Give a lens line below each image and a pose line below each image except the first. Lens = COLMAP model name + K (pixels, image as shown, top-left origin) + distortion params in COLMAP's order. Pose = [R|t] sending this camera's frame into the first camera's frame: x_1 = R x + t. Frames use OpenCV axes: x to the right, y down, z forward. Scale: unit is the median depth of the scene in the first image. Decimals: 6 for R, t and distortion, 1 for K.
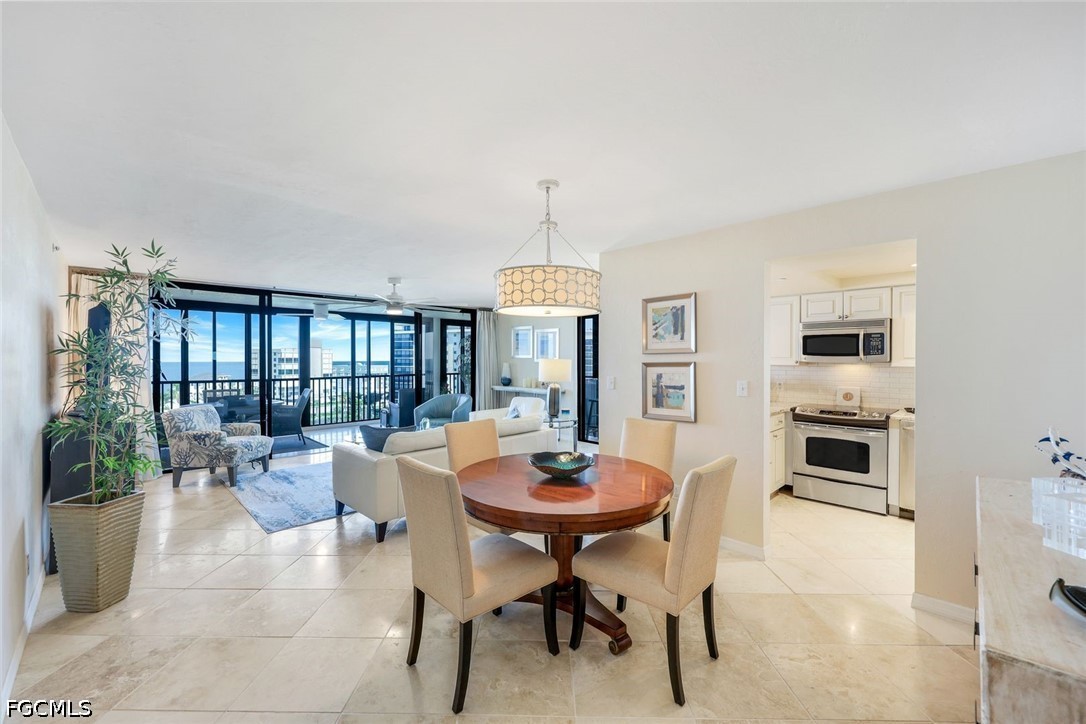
lens RADIAL K [[445.7, 0, 535.4], [0, 445.7, 362.0], [0, 0, 1]] dist [0.003720, 0.000396]
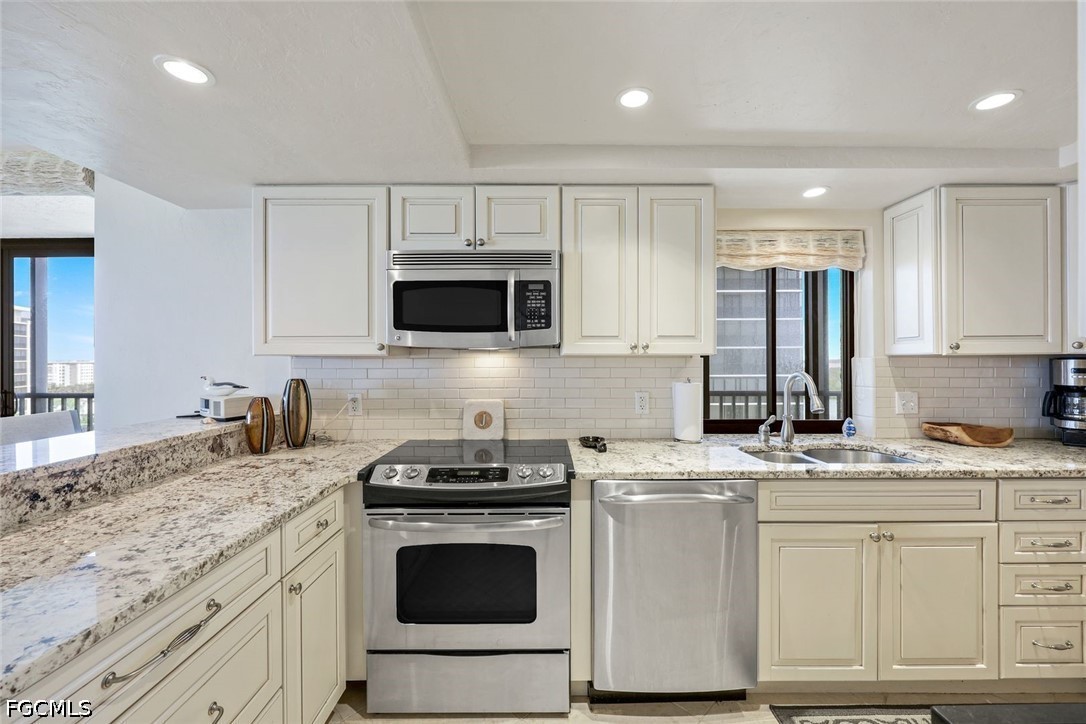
lens RADIAL K [[445.7, 0, 537.2], [0, 445.7, 360.5], [0, 0, 1]] dist [0.003720, 0.000396]
pose [[0.720637, -0.004576, 0.693298, 0.426061], [0.011436, 0.999921, -0.005287, 0.016725], [-0.693219, 0.011739, 0.720632, 0.638938]]
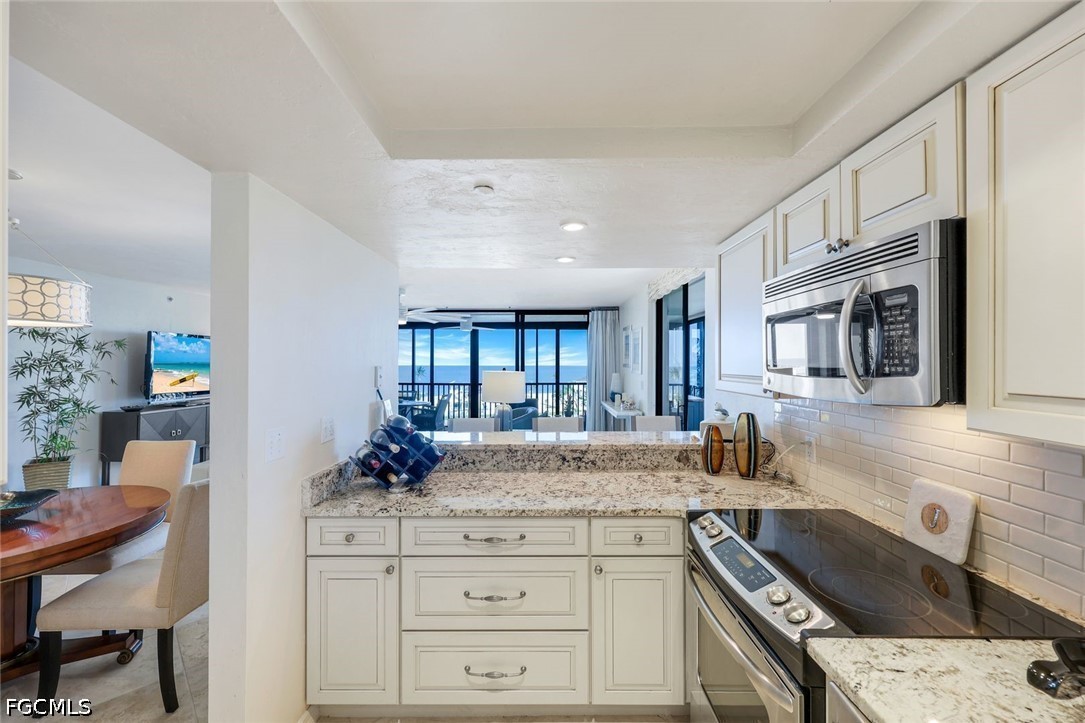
lens RADIAL K [[445.3, 0, 535.5], [0, 445.3, 355.4], [0, 0, 1]] dist [0.003720, 0.000396]
pose [[0.682124, -0.011959, -0.731138, 0.783094], [-0.004598, 0.999776, -0.020642, -0.022759], [0.731222, 0.017442, 0.681917, 0.643763]]
